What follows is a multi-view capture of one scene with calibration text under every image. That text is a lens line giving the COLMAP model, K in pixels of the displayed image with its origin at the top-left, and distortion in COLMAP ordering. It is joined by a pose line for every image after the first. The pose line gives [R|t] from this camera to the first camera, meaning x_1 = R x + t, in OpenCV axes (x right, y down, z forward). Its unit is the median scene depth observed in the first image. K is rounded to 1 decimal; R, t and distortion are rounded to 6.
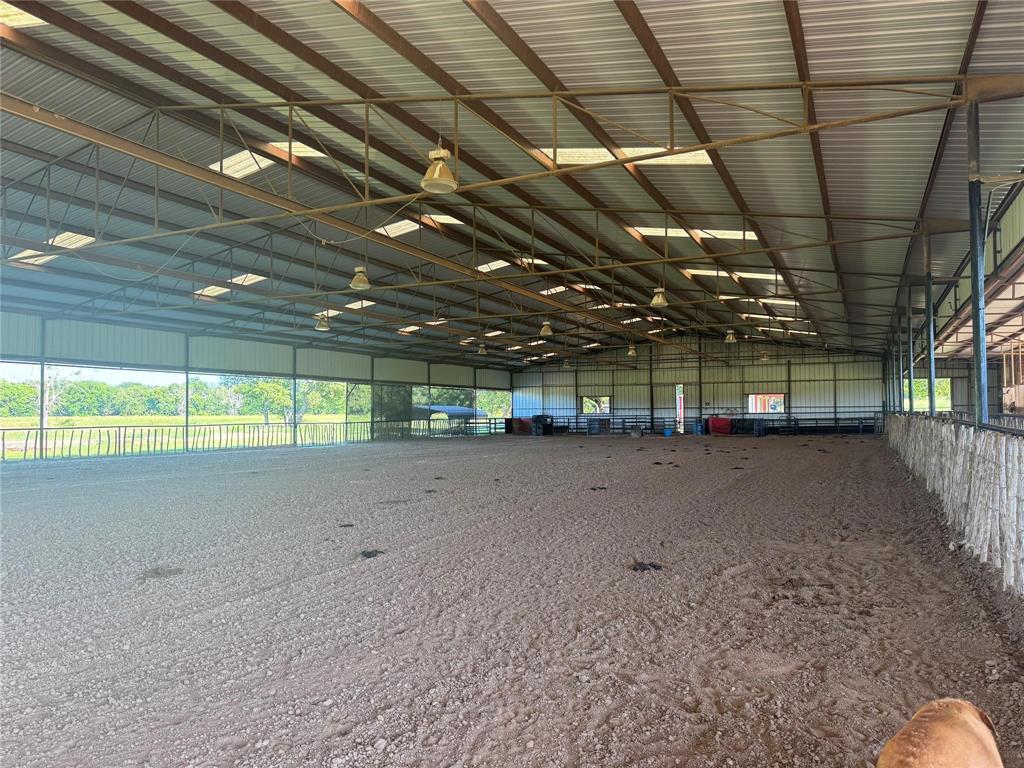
lens RADIAL K [[714.8, 0, 512.3], [0, 714.8, 385.8], [0, 0, 1]] dist [0.000836, 0.001786]
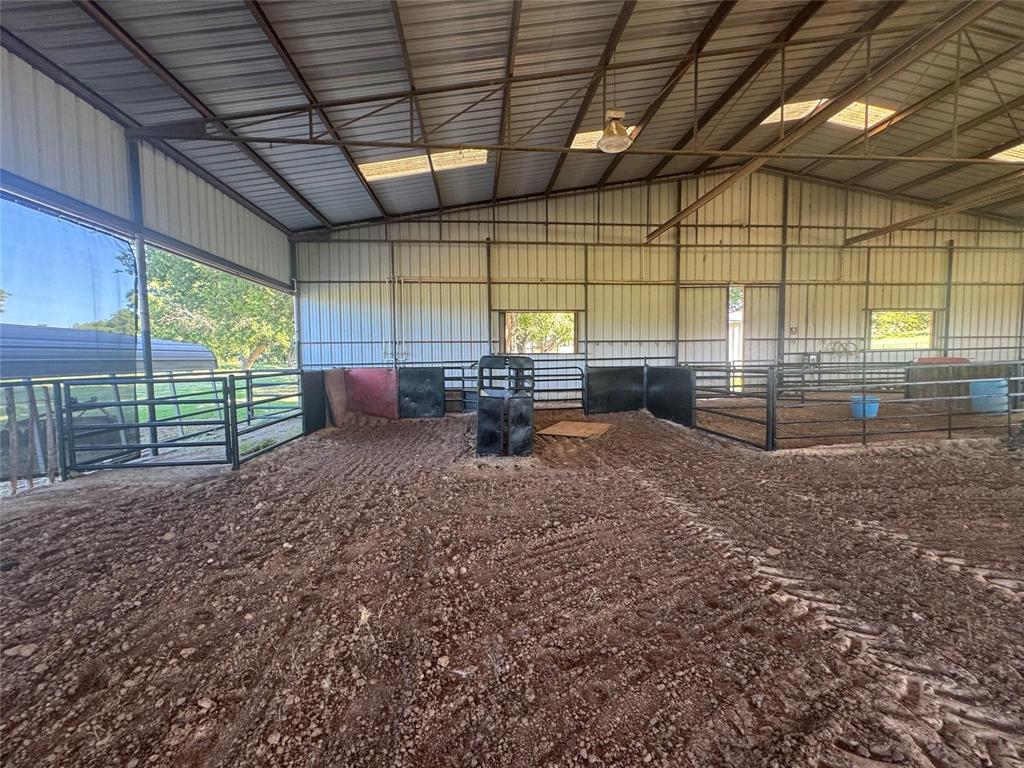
lens RADIAL K [[446.3, 0, 515.2], [0, 446.3, 381.9], [0, 0, 1]] dist [0.021448, 0.000232]
pose [[0.856421, -0.036746, 0.514969, -0.026824], [-0.013481, 0.995532, 0.093457, 0.033166], [-0.516103, -0.086981, 0.852099, 0.838940]]
